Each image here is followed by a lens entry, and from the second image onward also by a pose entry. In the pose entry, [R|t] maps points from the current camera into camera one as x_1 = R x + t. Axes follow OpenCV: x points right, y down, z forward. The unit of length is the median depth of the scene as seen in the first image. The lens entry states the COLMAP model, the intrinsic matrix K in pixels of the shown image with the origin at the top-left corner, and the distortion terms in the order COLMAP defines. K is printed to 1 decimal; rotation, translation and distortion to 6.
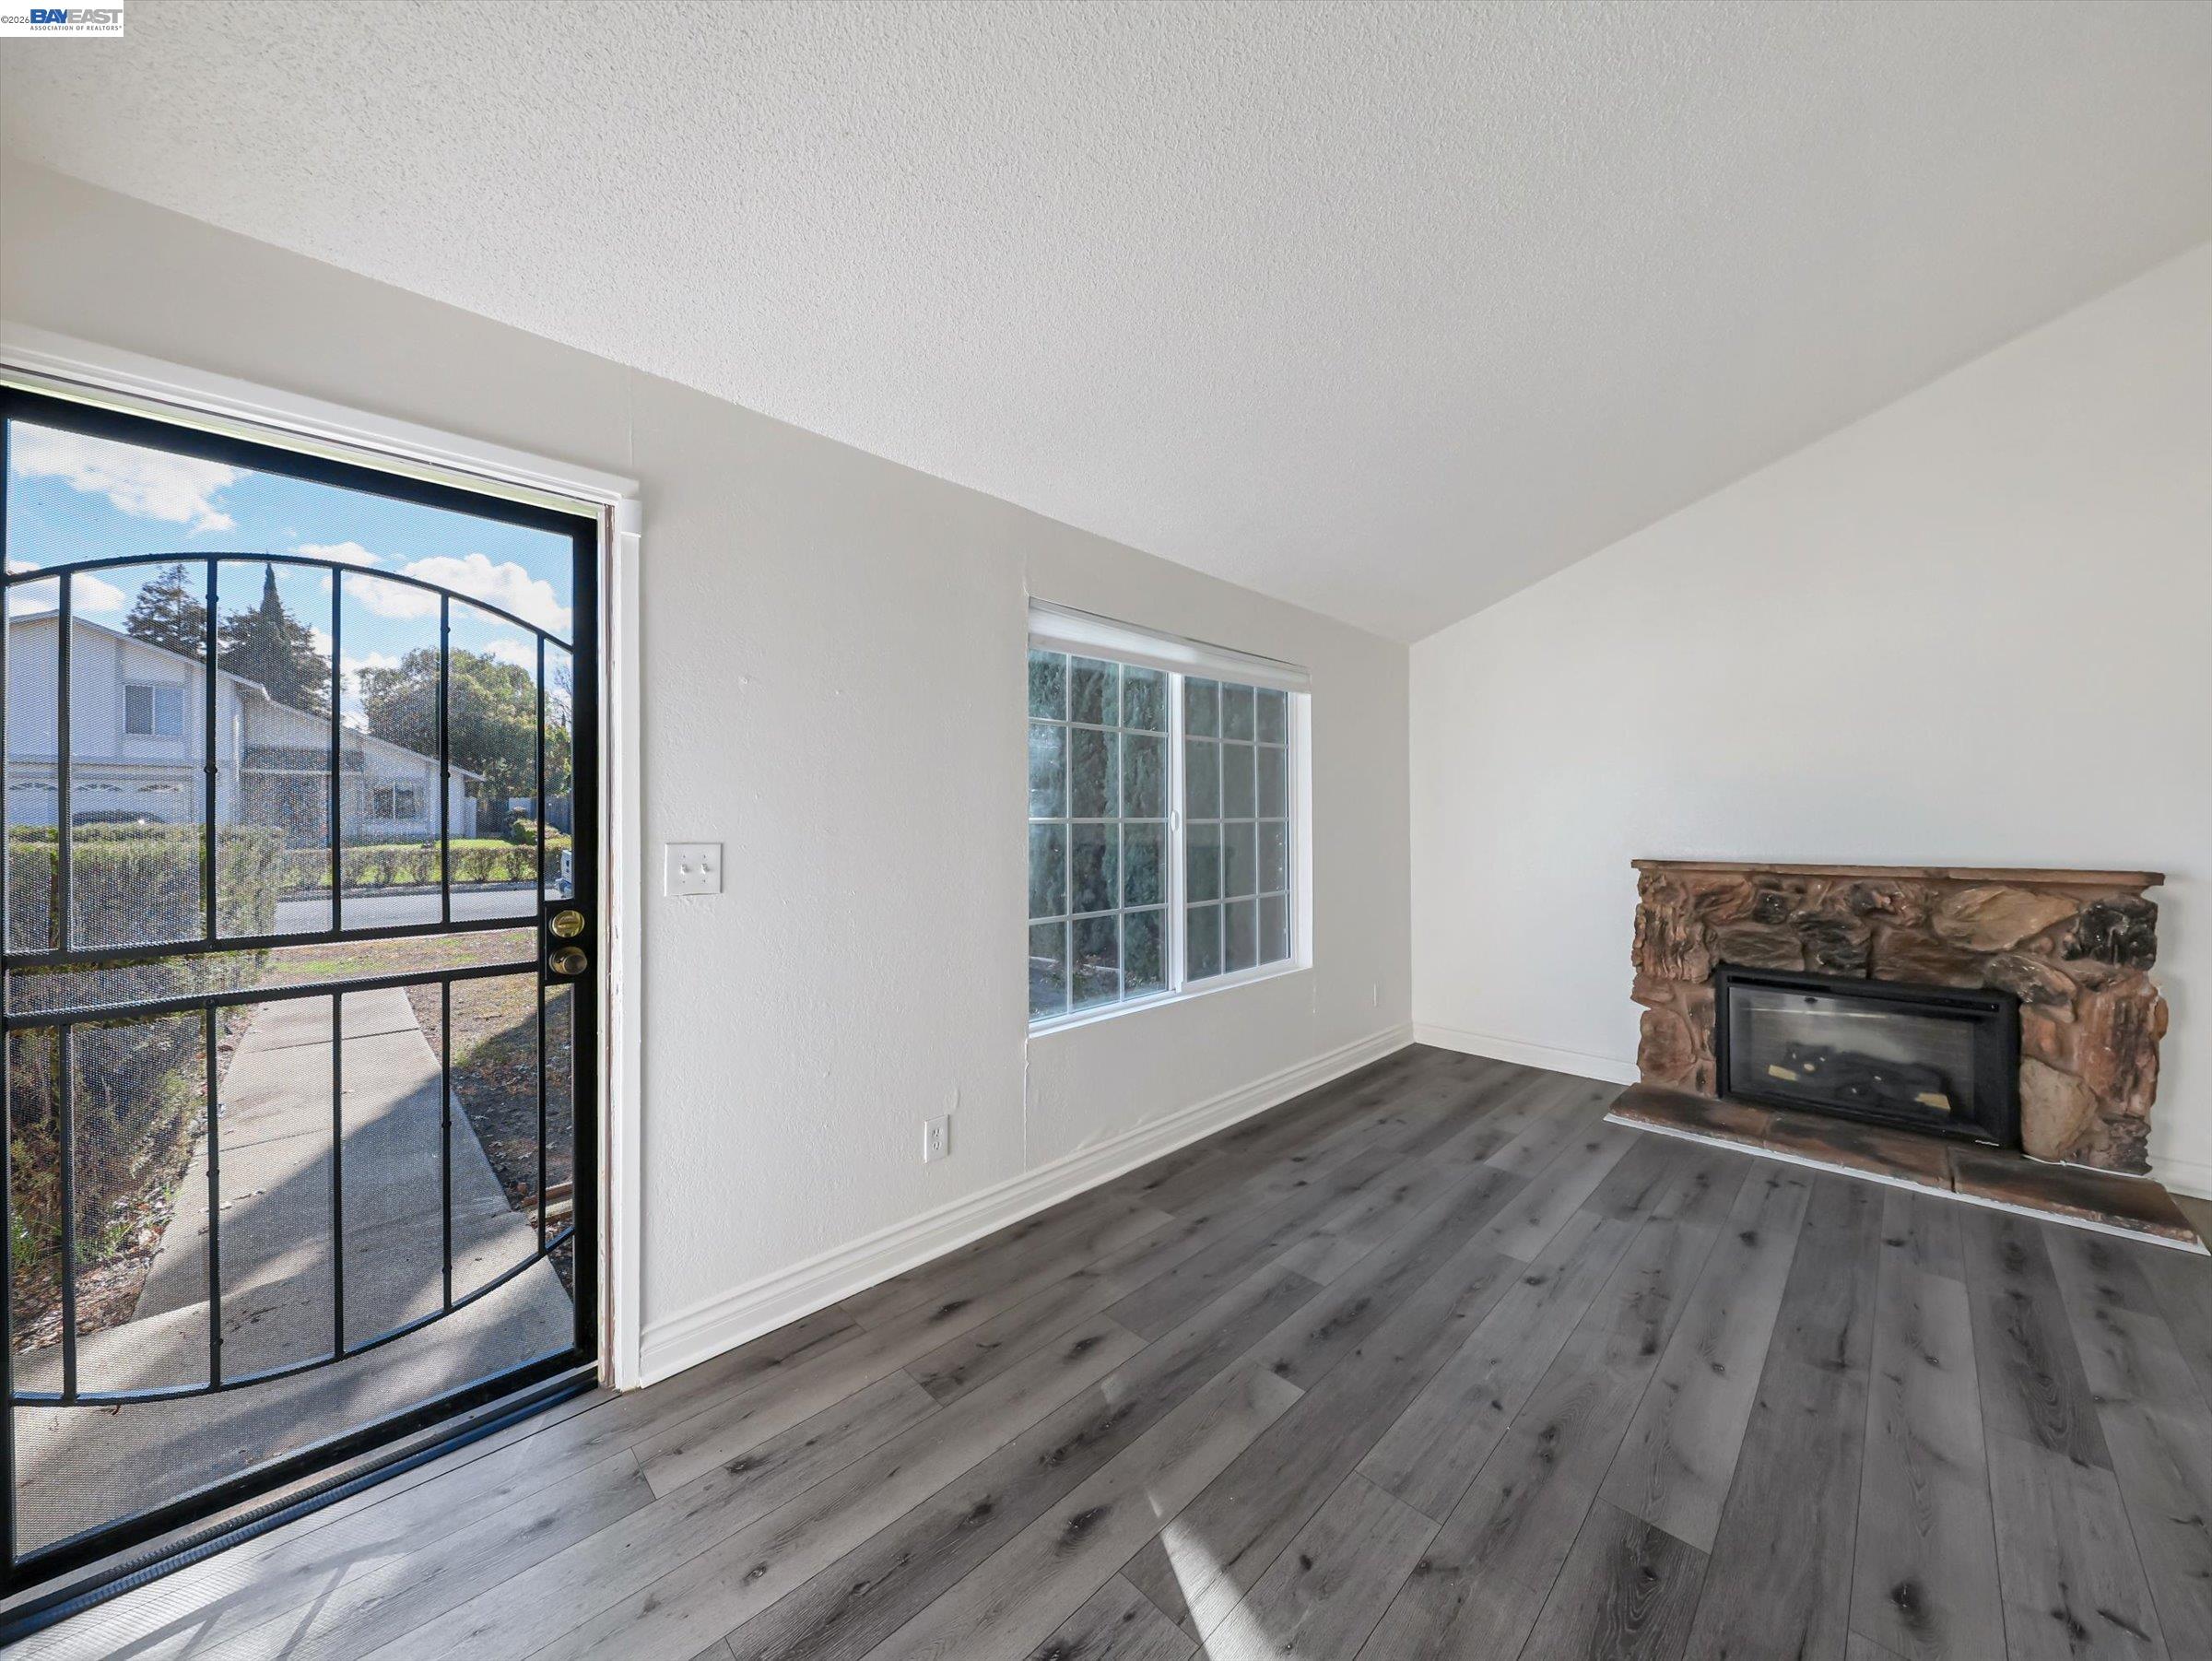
lens RADIAL K [[785.5, 0, 1106.5], [0, 785.5, 807.6], [0, 0, 1]] dist [0.002325, -0.003633]
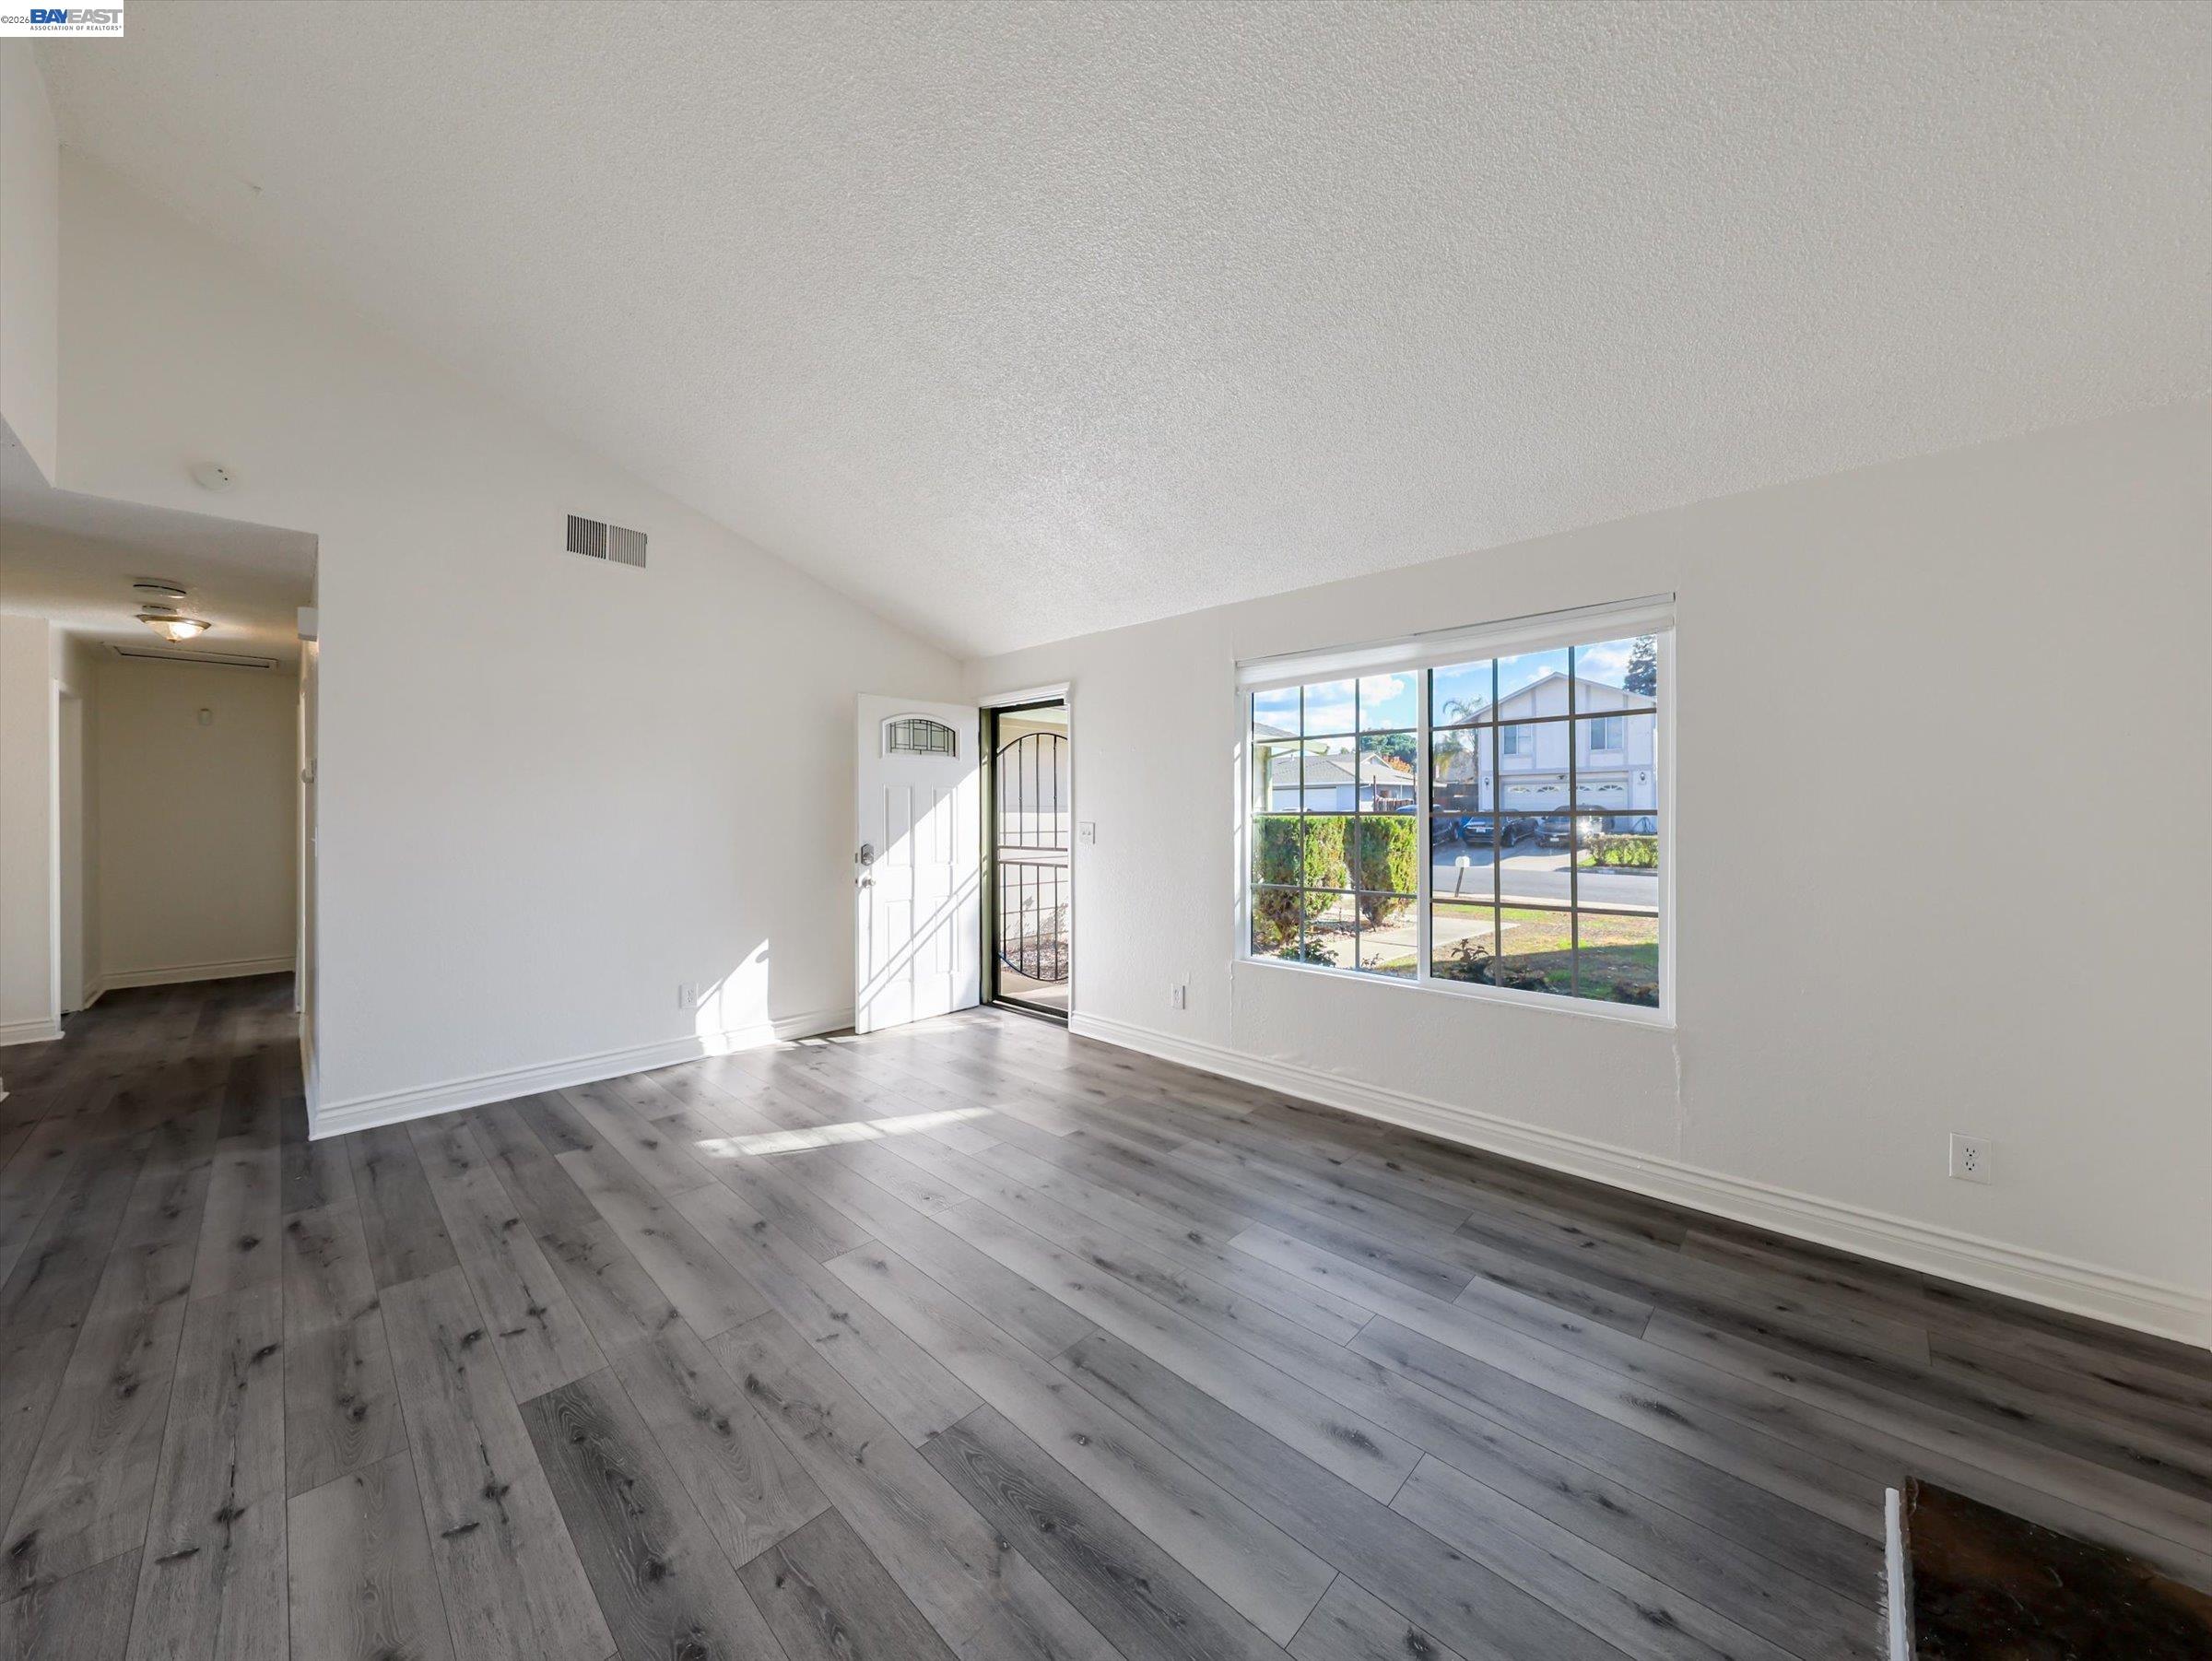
lens RADIAL K [[786.0, 0, 1119.5], [0, 786.0, 820.3], [0, 0, 1]] dist [-0.001532, -0.002936]
pose [[0.047497, 0.013999, -0.998773, 1.418606], [0.015311, 0.999774, 0.014741, 0.003604], [0.998754, -0.015993, 0.047272, 0.745354]]
